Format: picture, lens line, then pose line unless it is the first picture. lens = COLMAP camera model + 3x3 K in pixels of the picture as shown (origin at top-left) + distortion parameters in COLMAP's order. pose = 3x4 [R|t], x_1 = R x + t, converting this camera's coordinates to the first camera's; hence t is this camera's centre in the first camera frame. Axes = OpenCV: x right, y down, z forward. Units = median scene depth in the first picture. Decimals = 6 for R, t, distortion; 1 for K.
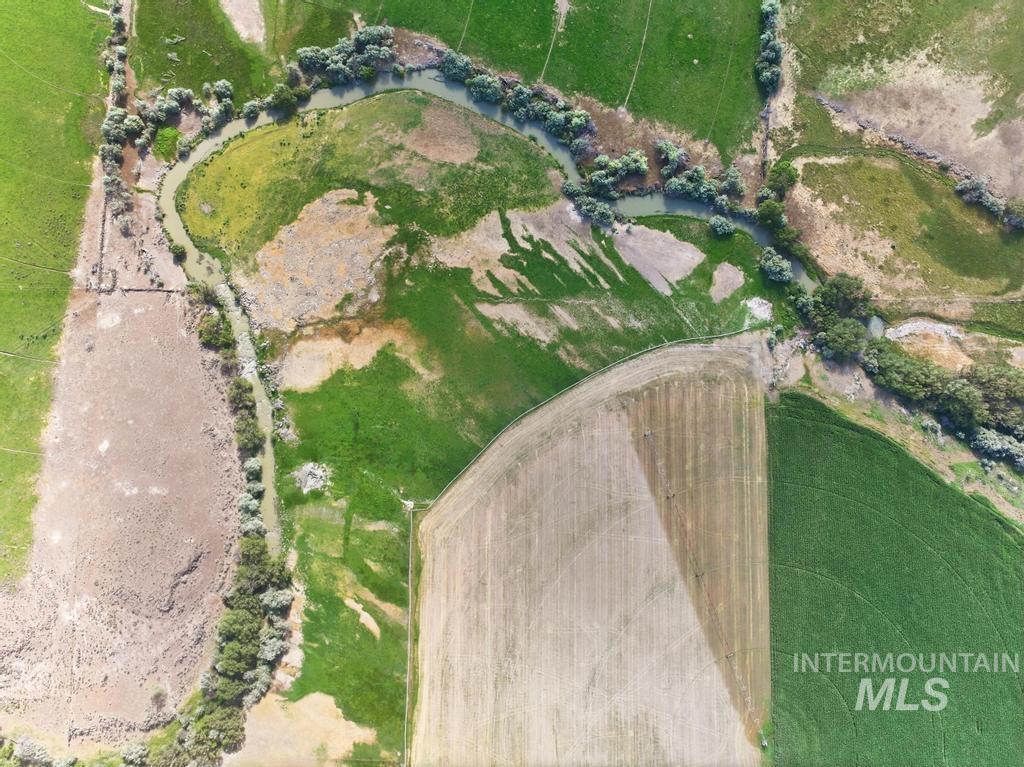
lens RADIAL K [[716.0, 0, 515.7], [0, 716.0, 382.1], [0, 0, 1]] dist [-0.003215, 0.021040]
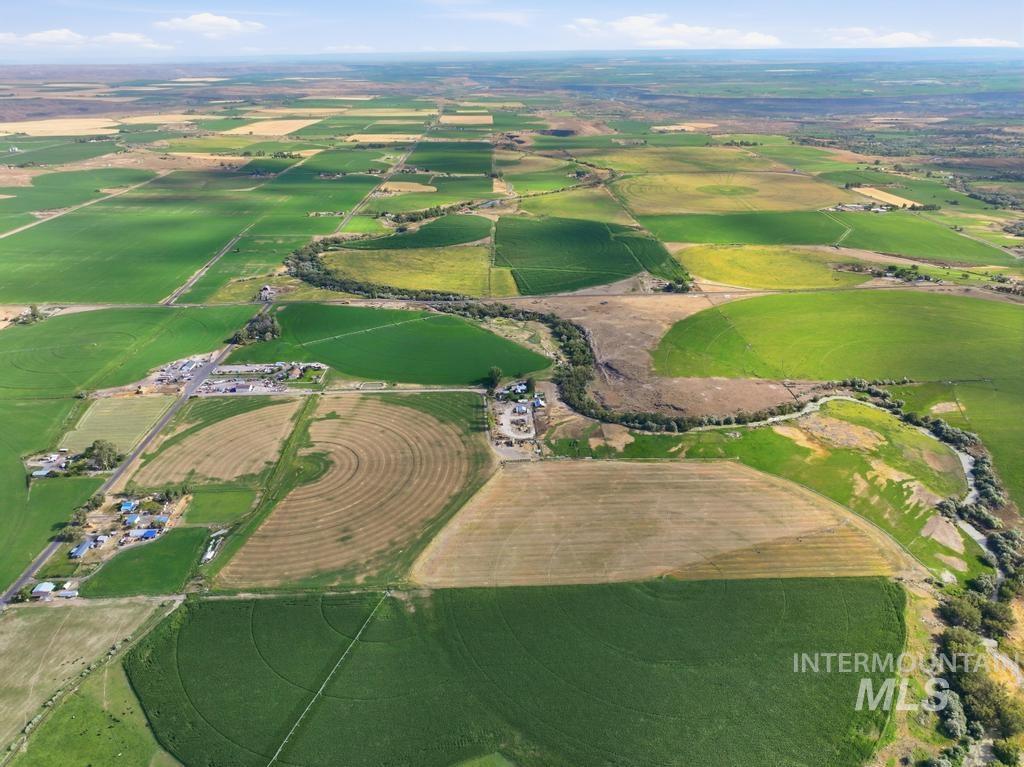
lens RADIAL K [[716.0, 0, 515.7], [0, 716.0, 382.1], [0, 0, 1]] dist [-0.003215, 0.021040]
pose [[0.047559, 0.419950, -0.906300, 1.456564], [-0.995112, 0.098534, -0.006562, 0.743436], [0.086546, 0.902182, 0.422583, -0.049598]]
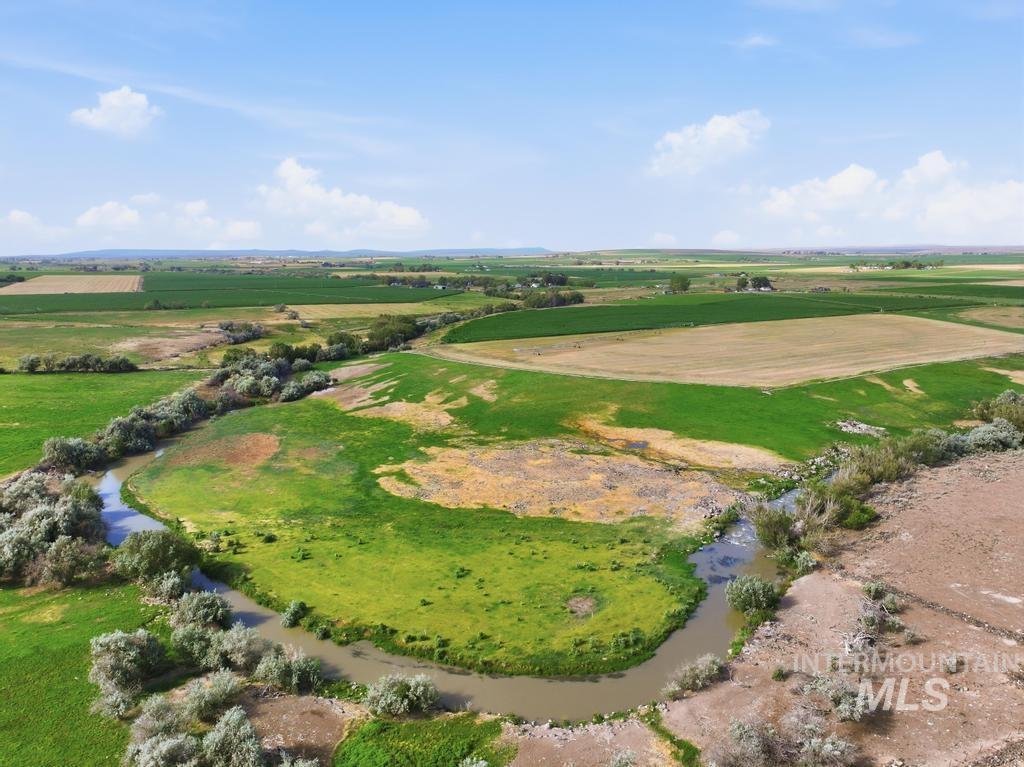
lens RADIAL K [[716.0, 0, 515.7], [0, 716.0, 382.1], [0, 0, 1]] dist [-0.003215, 0.021040]
pose [[-0.458852, -0.146257, 0.876392, -0.680789], [0.886478, -0.008648, 0.462689, -0.412051], [-0.060093, 0.989209, 0.133622, 0.887418]]
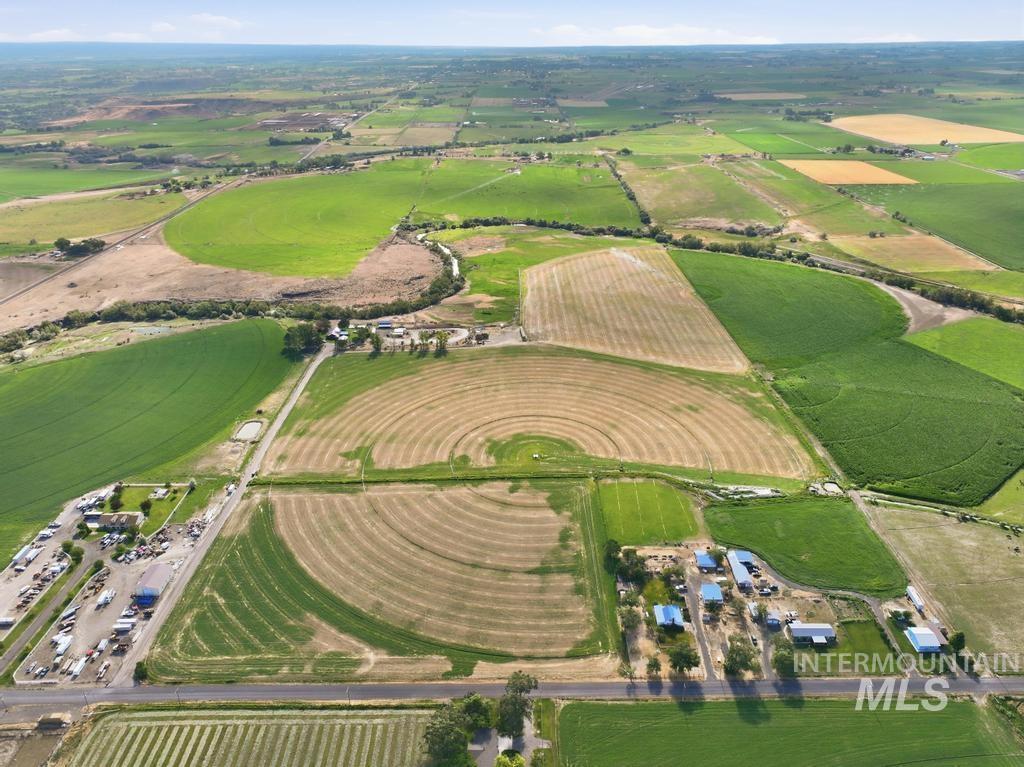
lens RADIAL K [[716.0, 0, 515.7], [0, 716.0, 382.1], [0, 0, 1]] dist [-0.003215, 0.021040]
pose [[0.999840, -0.009605, 0.015115, -0.190747], [0.017893, 0.500703, -0.865434, 2.270751], [0.000744, 0.865566, 0.500795, 0.174552]]
